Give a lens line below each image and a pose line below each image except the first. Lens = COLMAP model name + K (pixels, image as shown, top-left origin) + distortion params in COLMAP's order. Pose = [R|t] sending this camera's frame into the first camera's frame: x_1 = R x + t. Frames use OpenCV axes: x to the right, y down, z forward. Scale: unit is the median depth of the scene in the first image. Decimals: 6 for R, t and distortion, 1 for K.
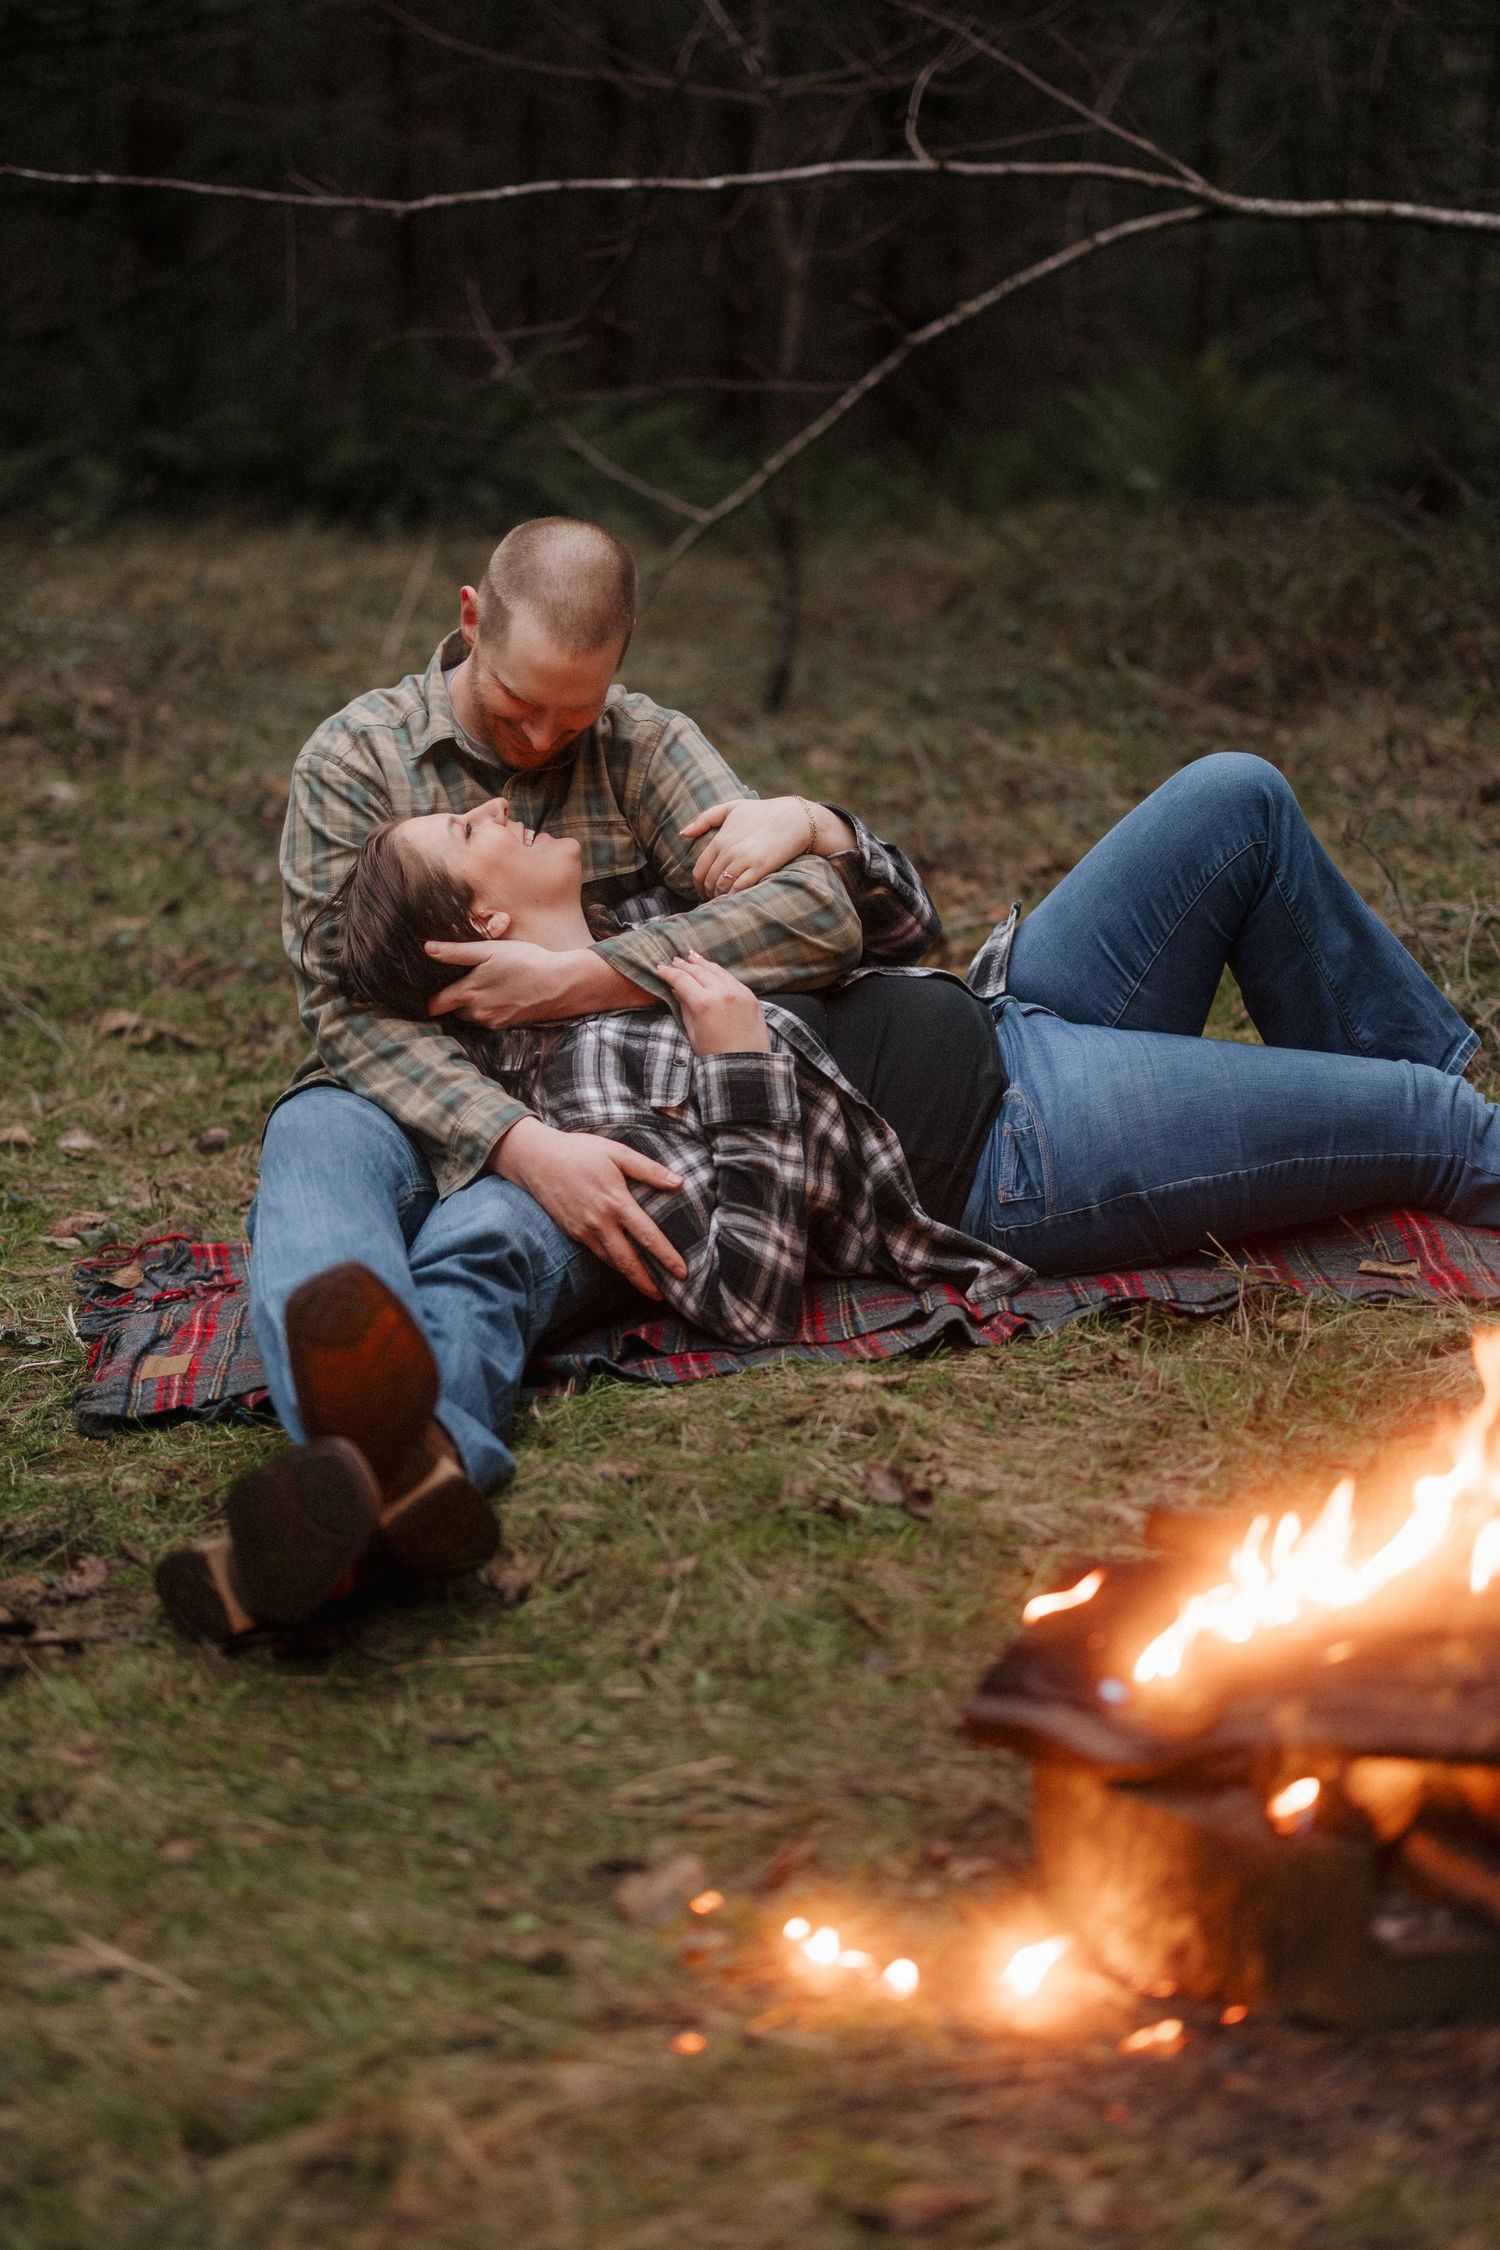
lens RADIAL K [[3307.9, 0, 735.3], [0, 3307.9, 1121.0], [0, 0, 1]] dist [0.032391, 0.000628]
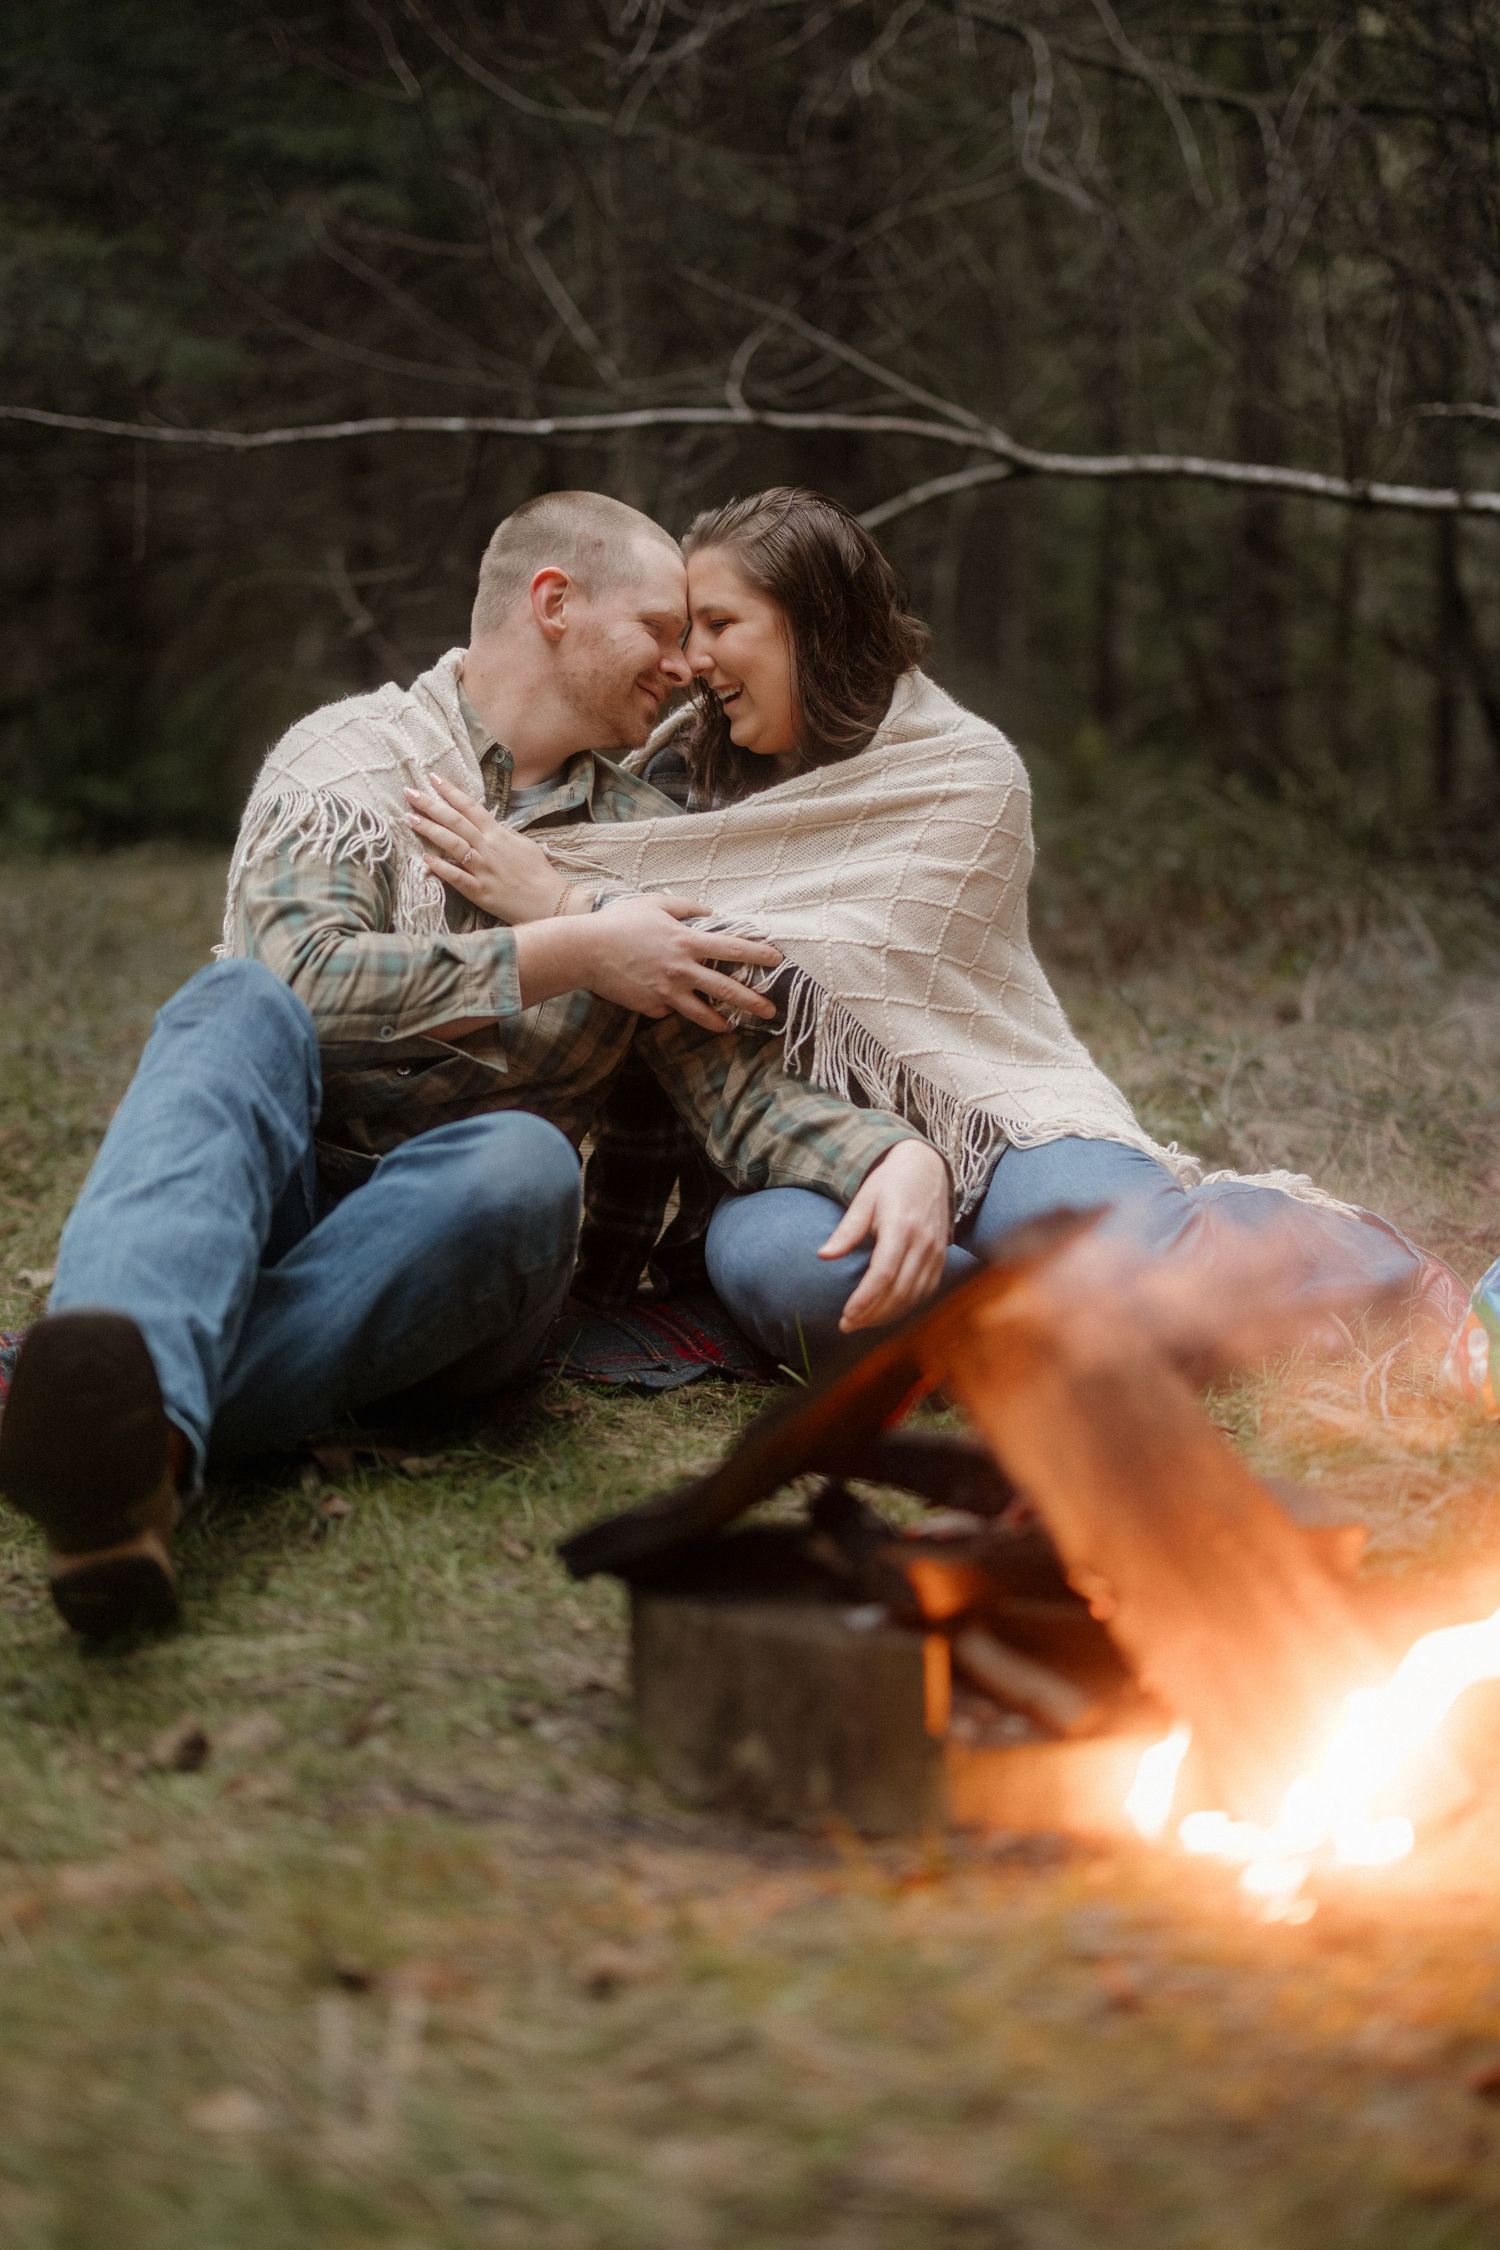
lens RADIAL K [[3147.0, 0, 721.9], [0, 3147.0, 1114.5], [0, 0, 1]] dist [0.028235, 0.043329]
pose [[0.999891, 0.006768, 0.013124, 0.037815], [-0.005063, 0.992037, -0.125845, 0.059060], [-0.013871, 0.125764, 0.991963, 0.025867]]
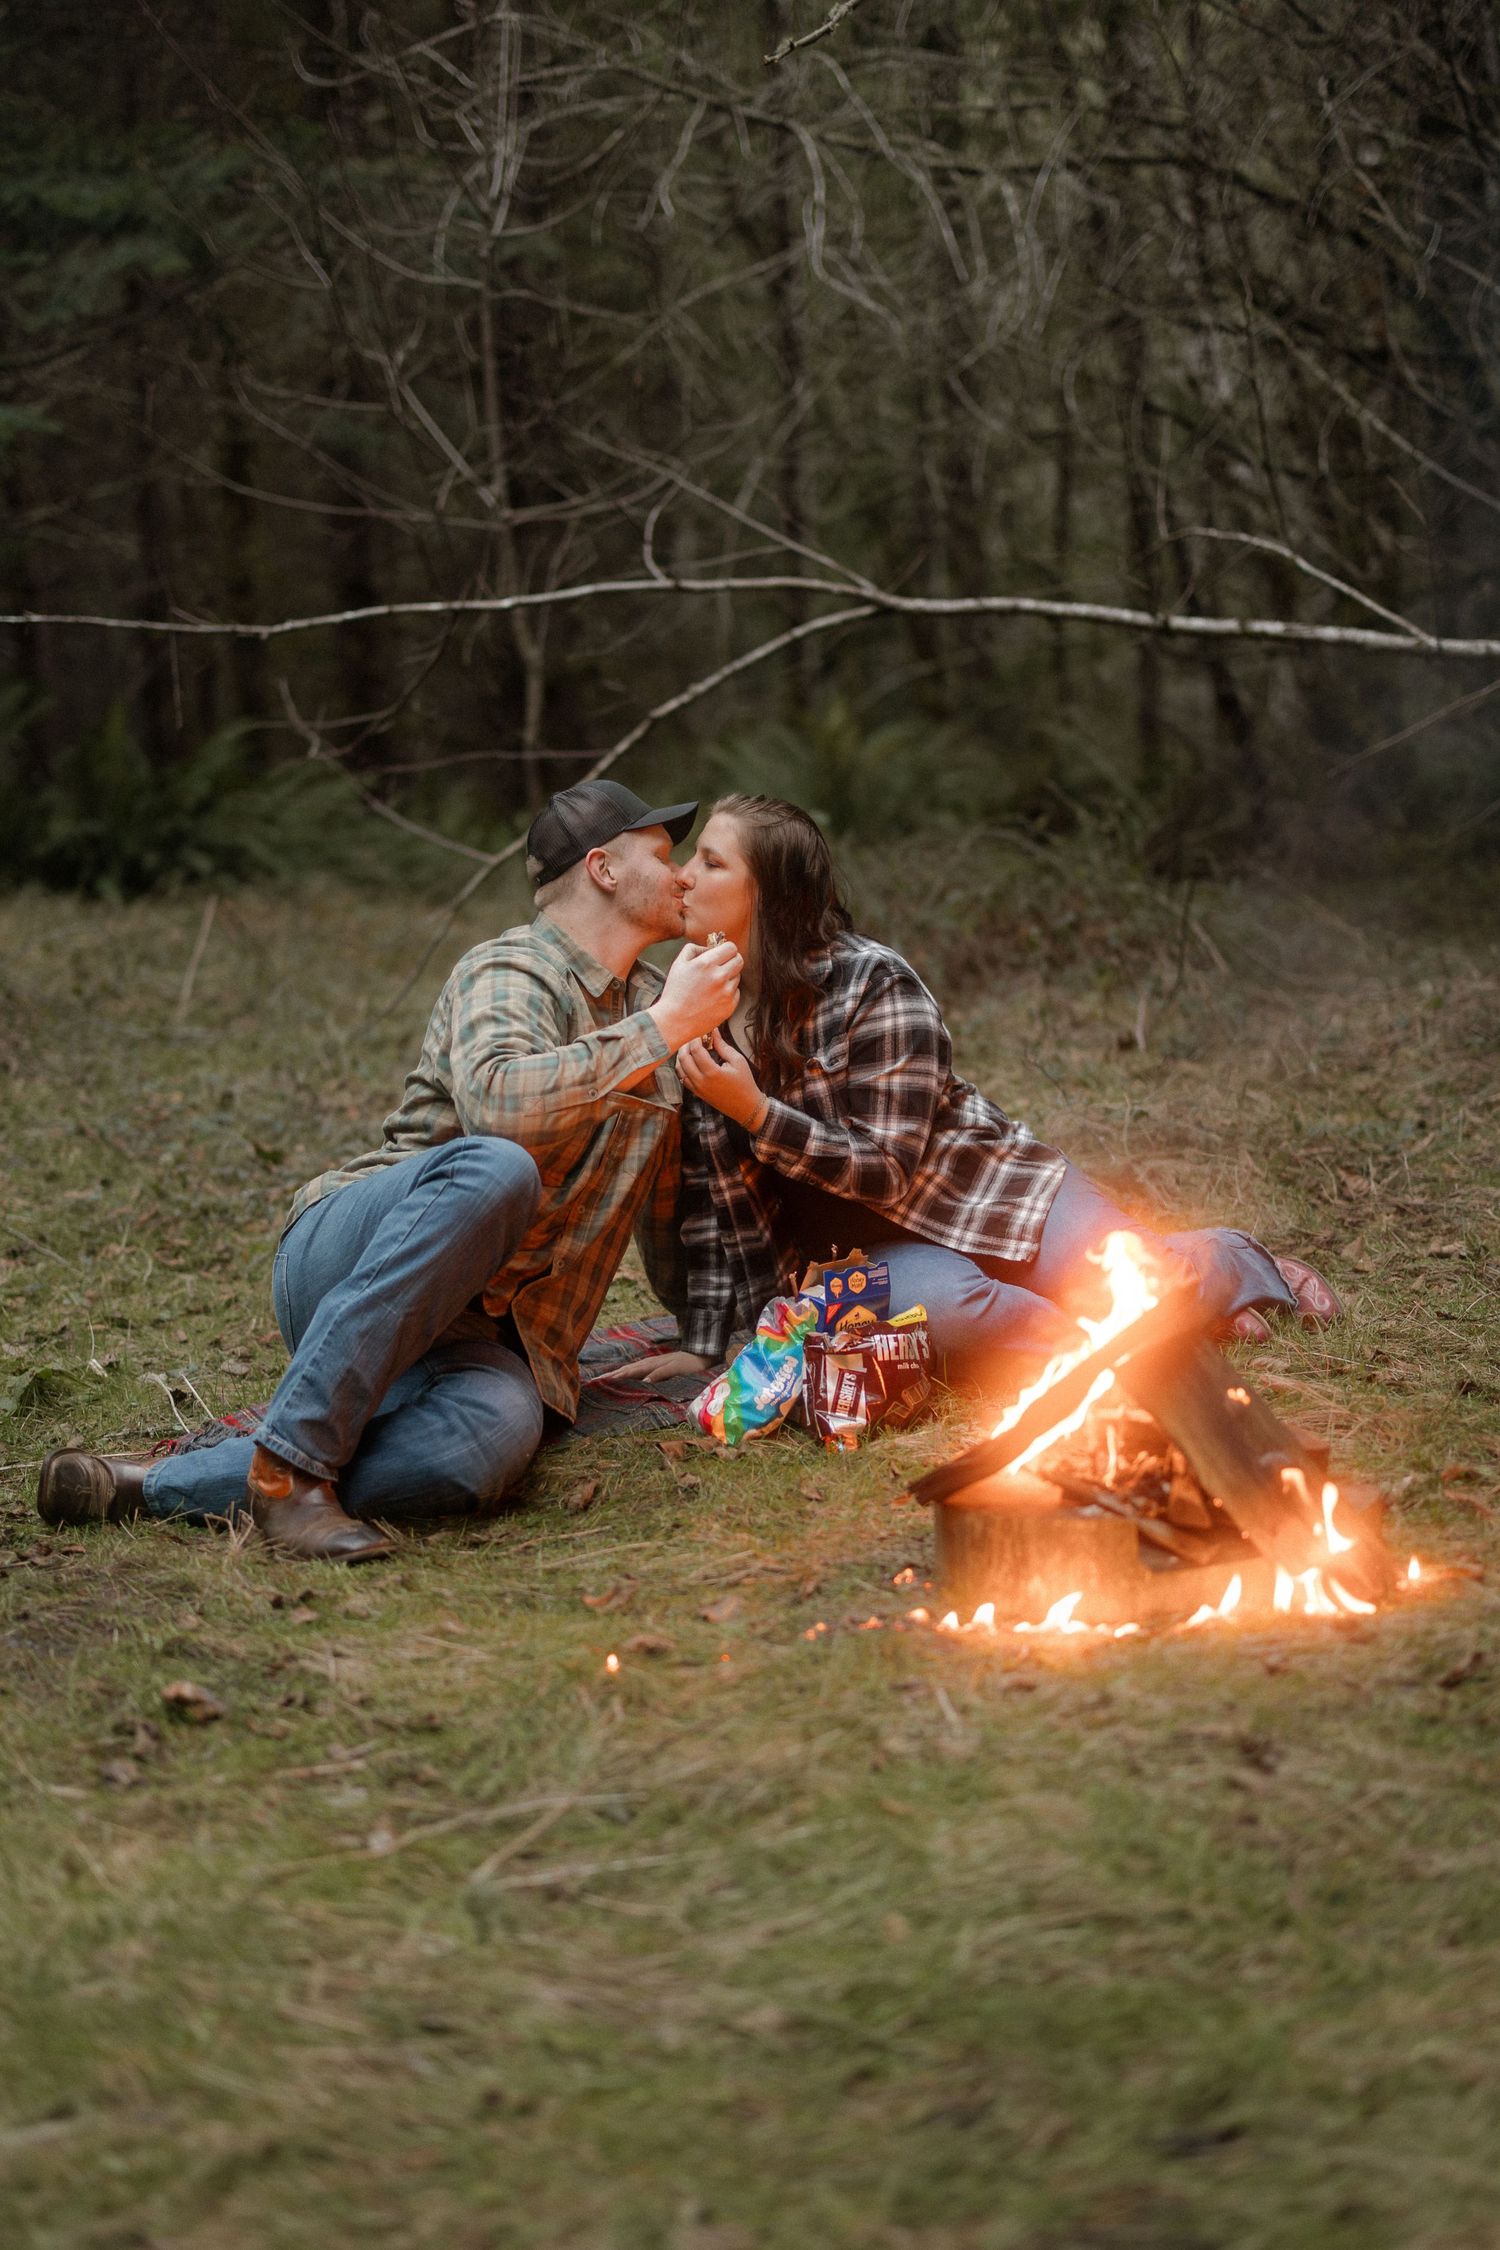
lens RADIAL K [[3370.2, 0, 753.5], [0, 3370.2, 1130.2], [0, 0, 1]] dist [0.033405, 0.009512]
pose [[0.991371, -0.054342, 0.119289, -0.074895], [0.066503, 0.992717, -0.100451, 0.057691], [-0.112961, 0.107518, 0.987765, -0.277937]]
